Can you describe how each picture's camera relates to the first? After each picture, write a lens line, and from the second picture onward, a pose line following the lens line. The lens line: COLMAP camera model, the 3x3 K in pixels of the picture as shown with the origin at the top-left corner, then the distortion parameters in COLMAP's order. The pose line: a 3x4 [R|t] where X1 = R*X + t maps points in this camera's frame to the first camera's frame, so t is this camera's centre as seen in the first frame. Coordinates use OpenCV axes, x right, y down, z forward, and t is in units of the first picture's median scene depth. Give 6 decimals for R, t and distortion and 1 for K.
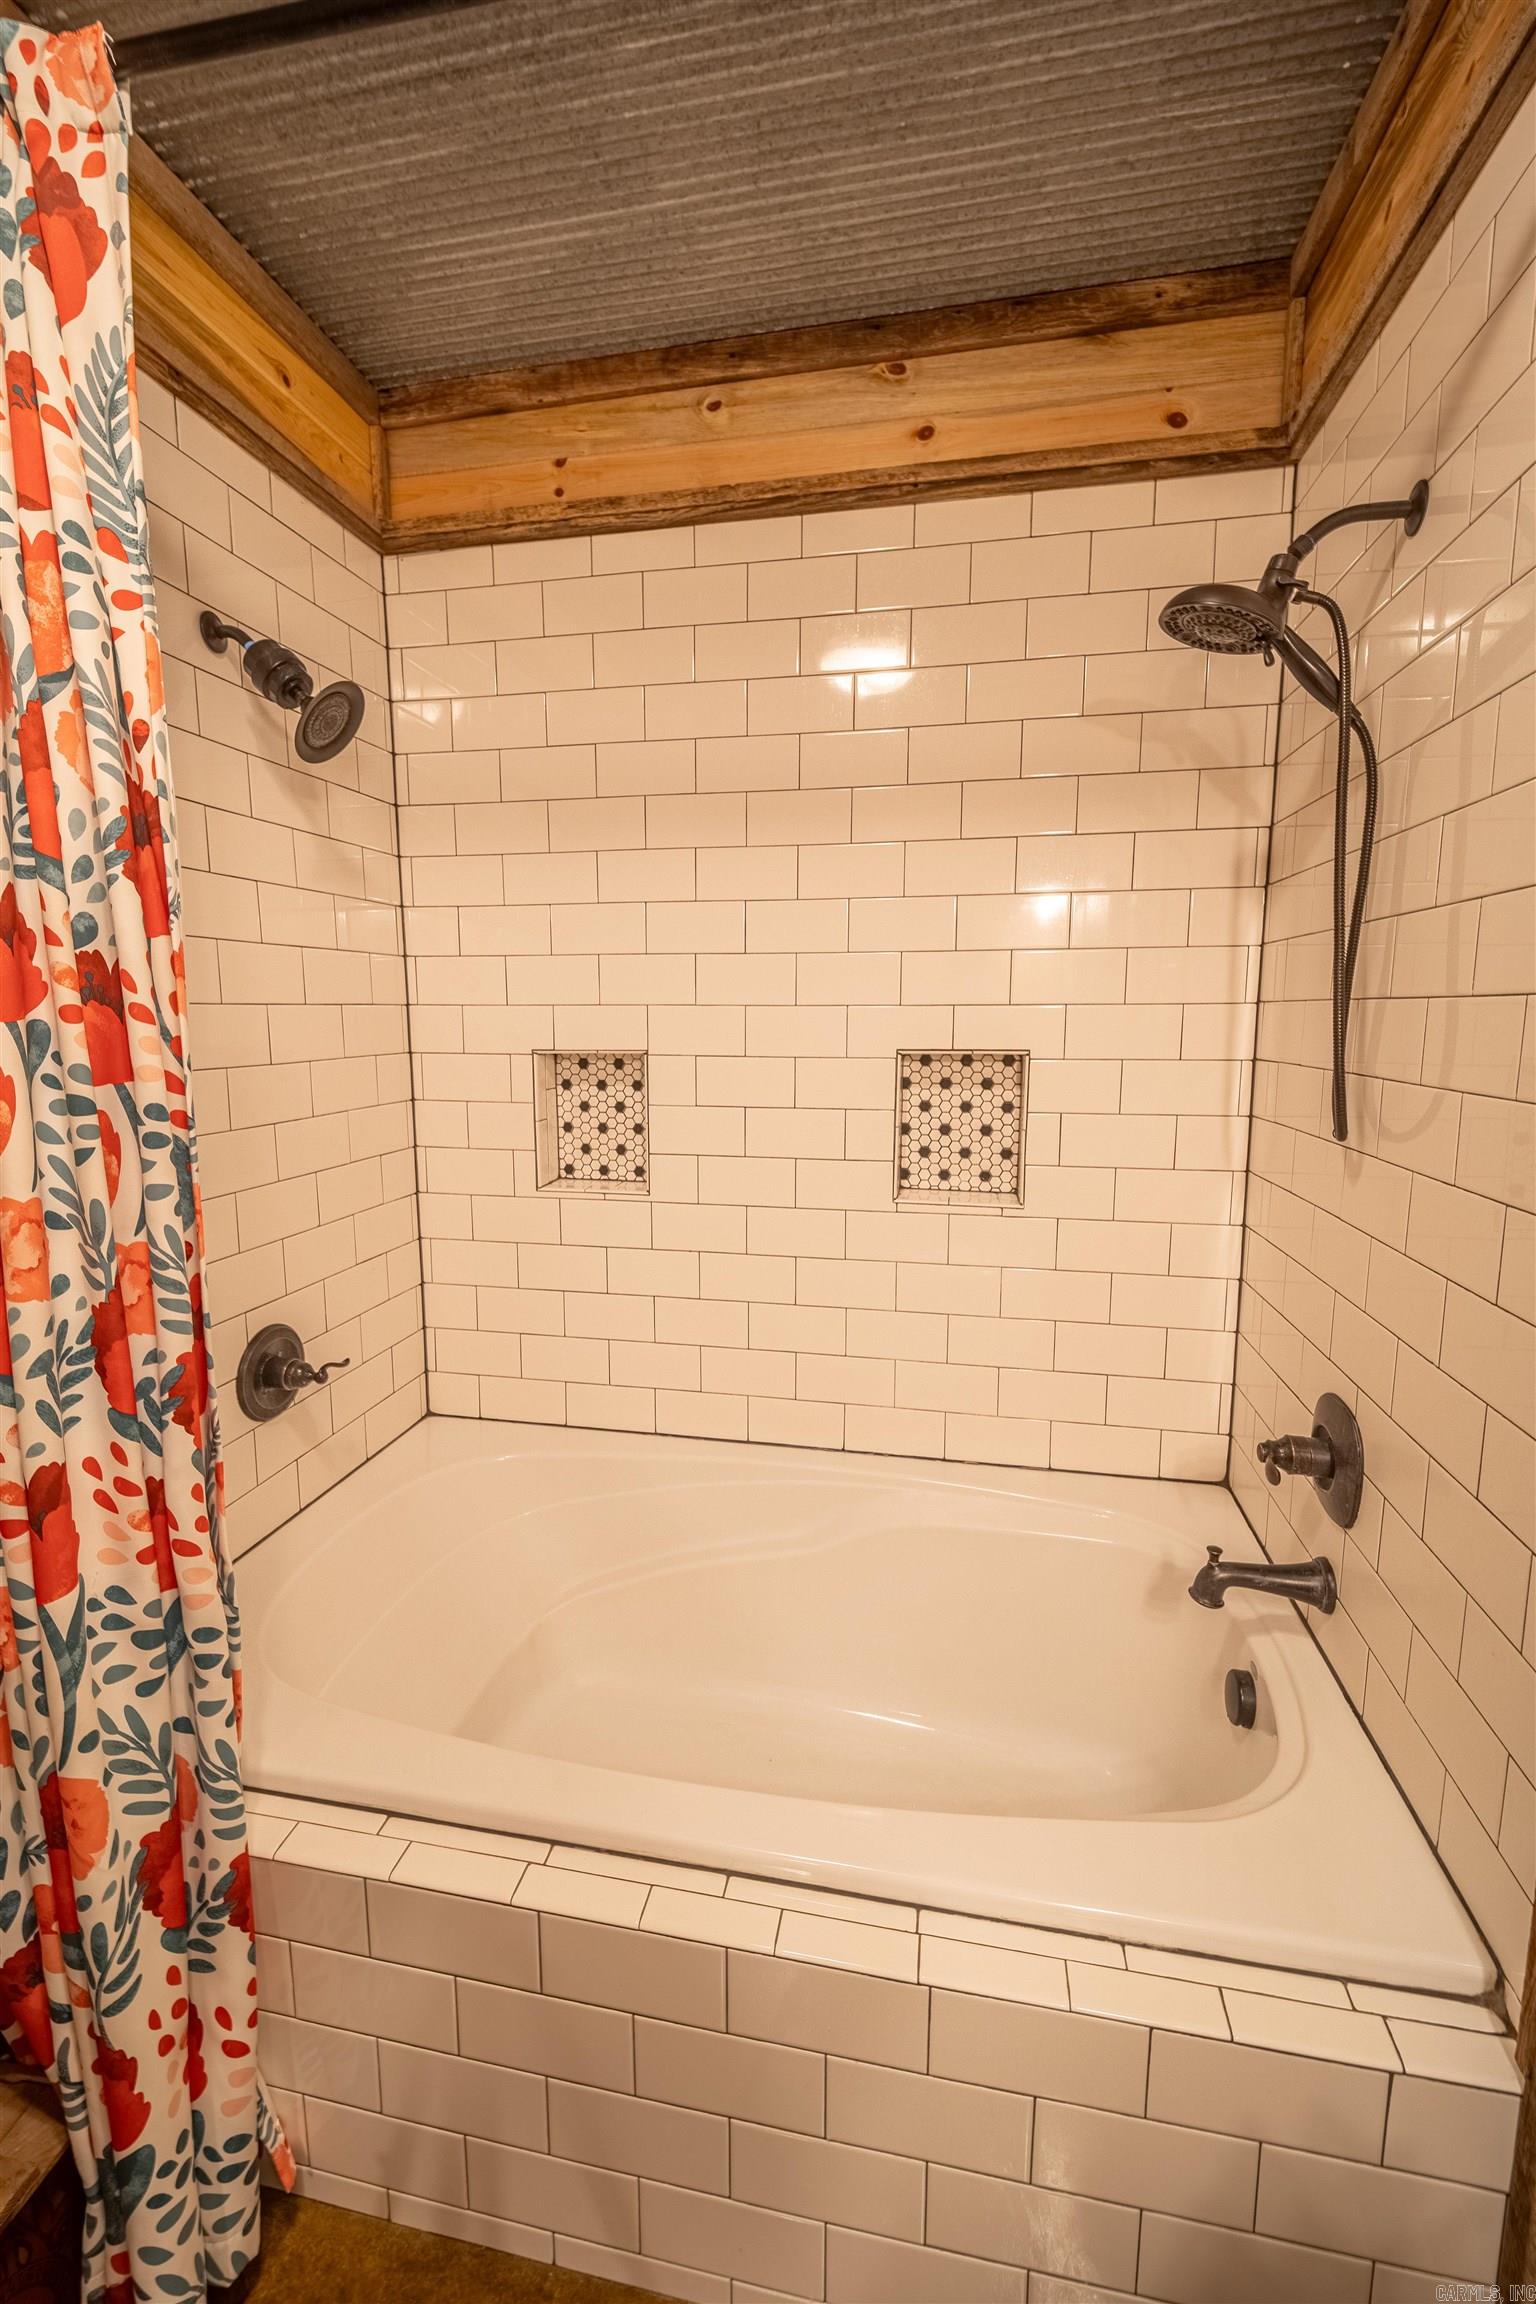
lens RADIAL K [[992.5, 0, 763.6], [0, 992.5, 1190.2], [0, 0, 1]] dist [-0.022091, 0.000100]
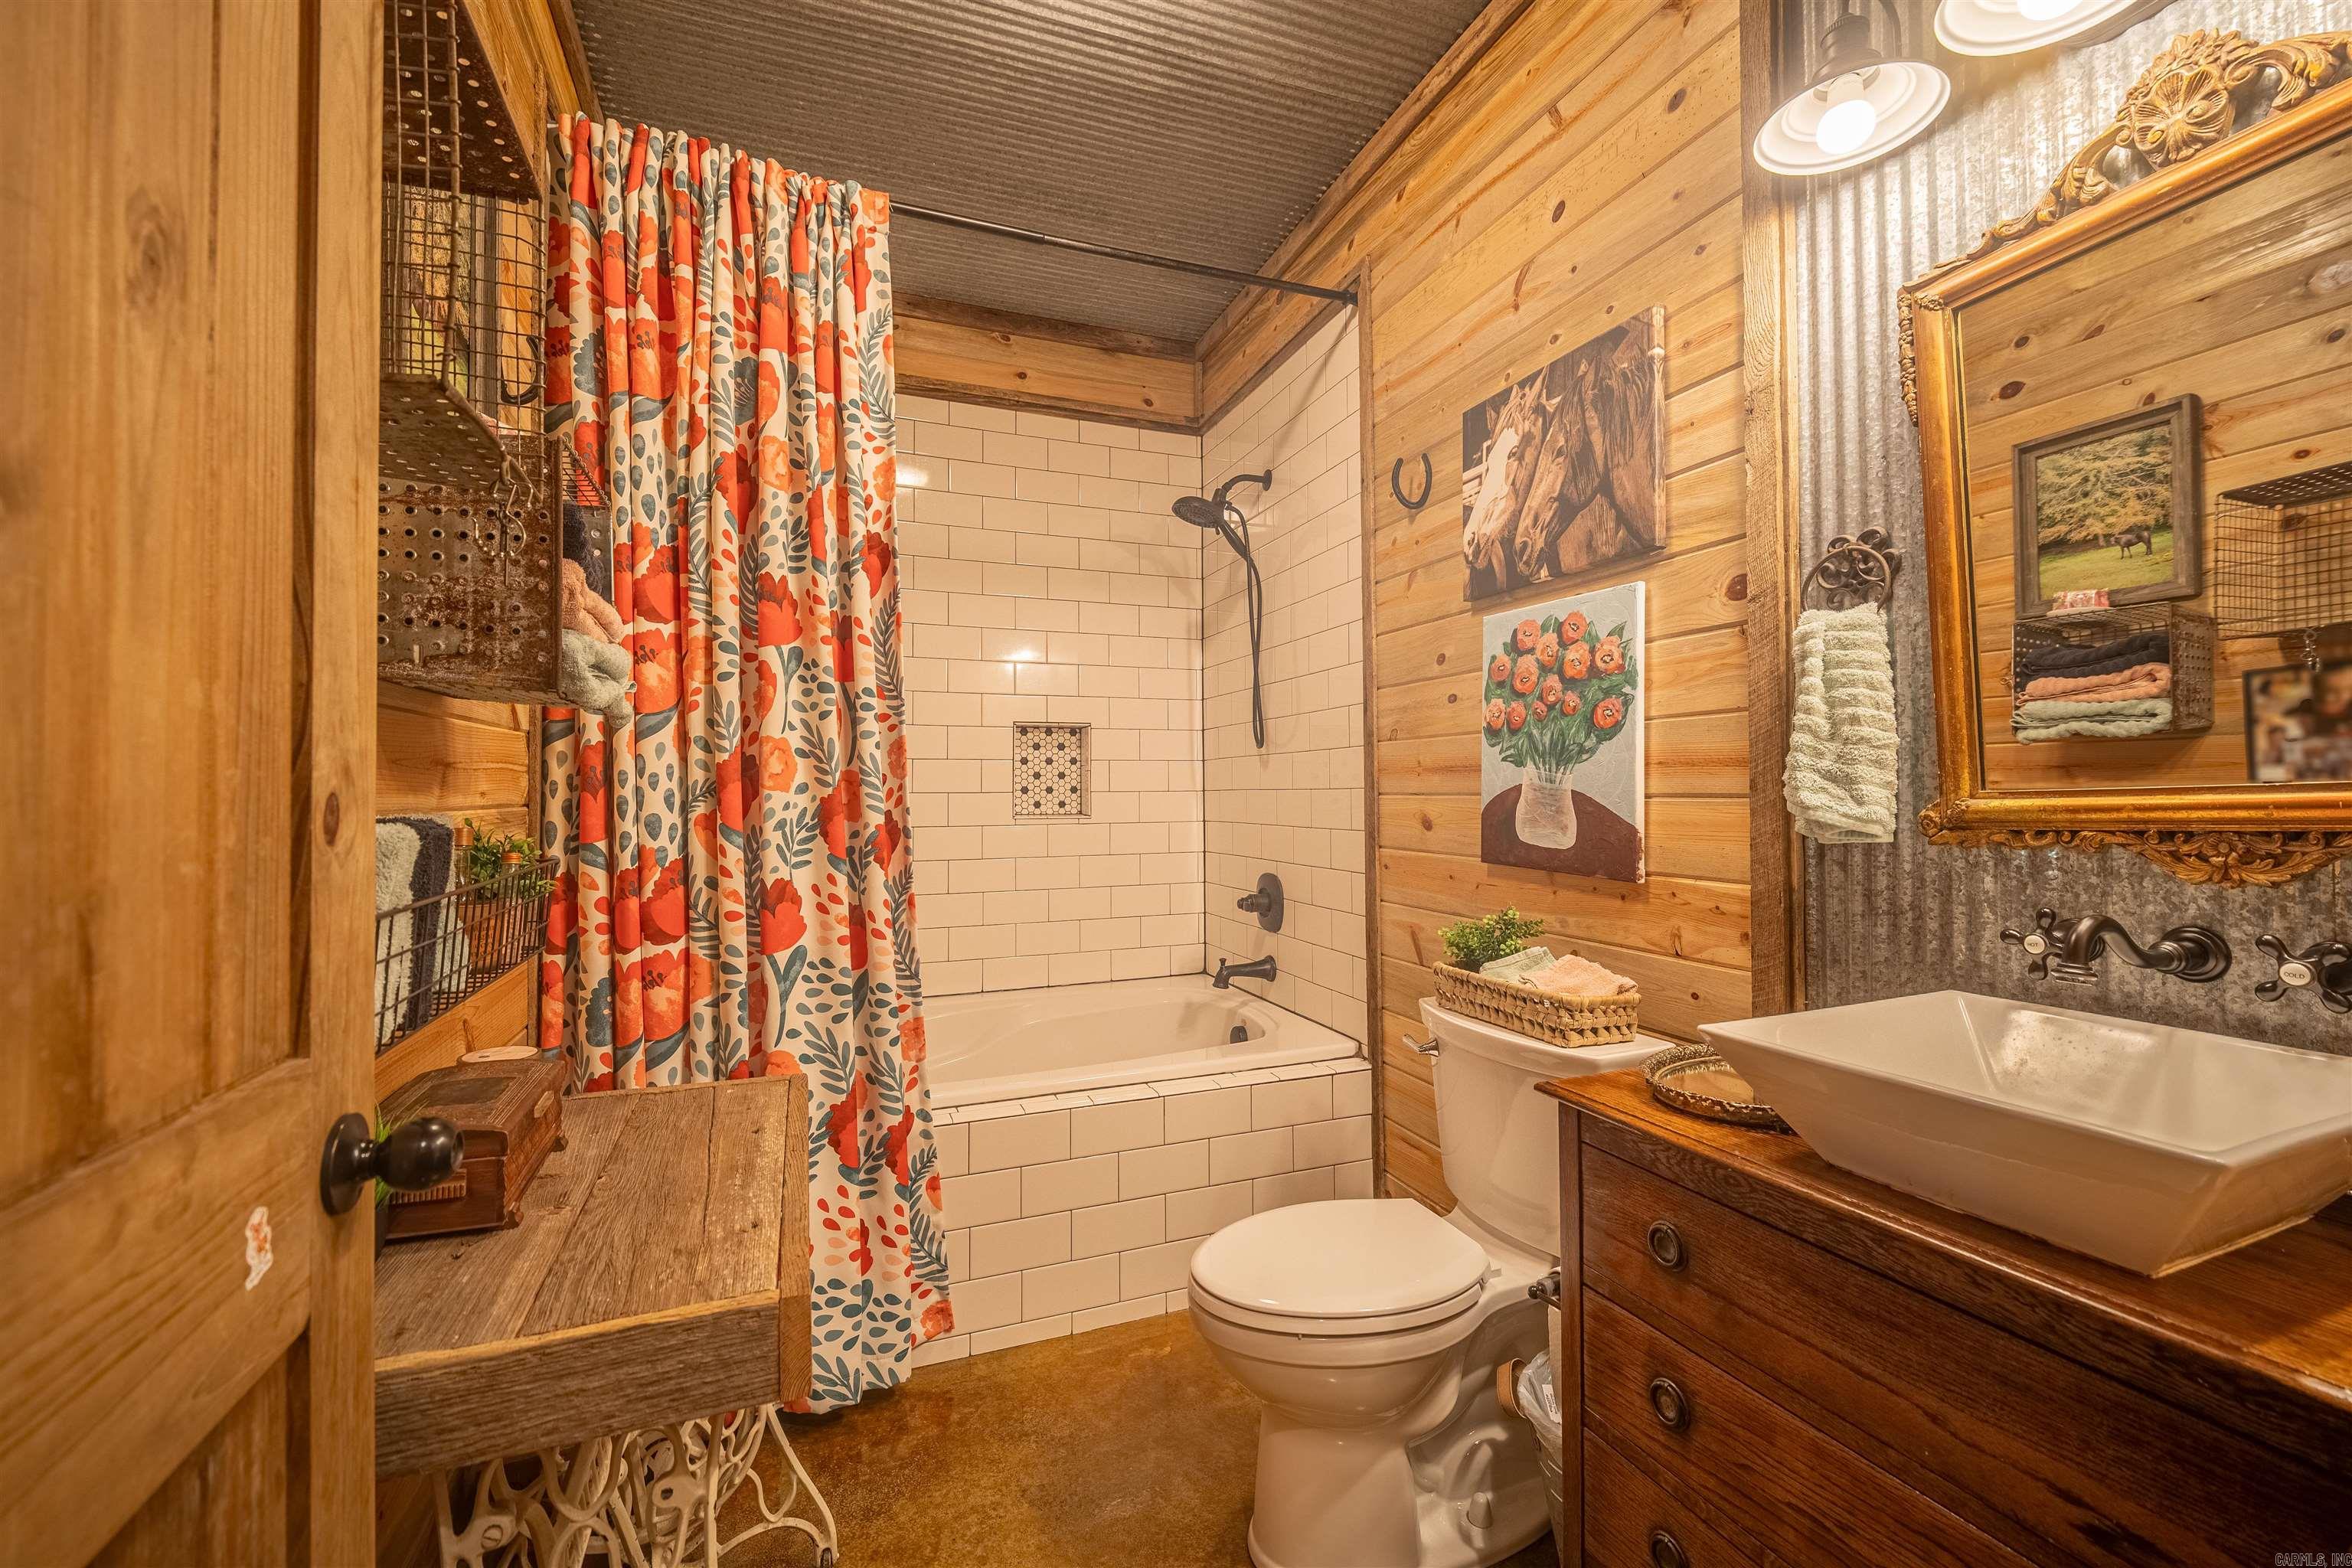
lens RADIAL K [[981.6, 0, 1183.2], [0, 981.6, 775.3], [0, 0, 1]] dist [0.023952, -0.016234]
pose [[0.810901, -0.005602, 0.585157, -0.676074], [0.107828, 0.984262, -0.140003, 0.226569], [-0.575163, 0.176625, 0.798743, -0.481396]]
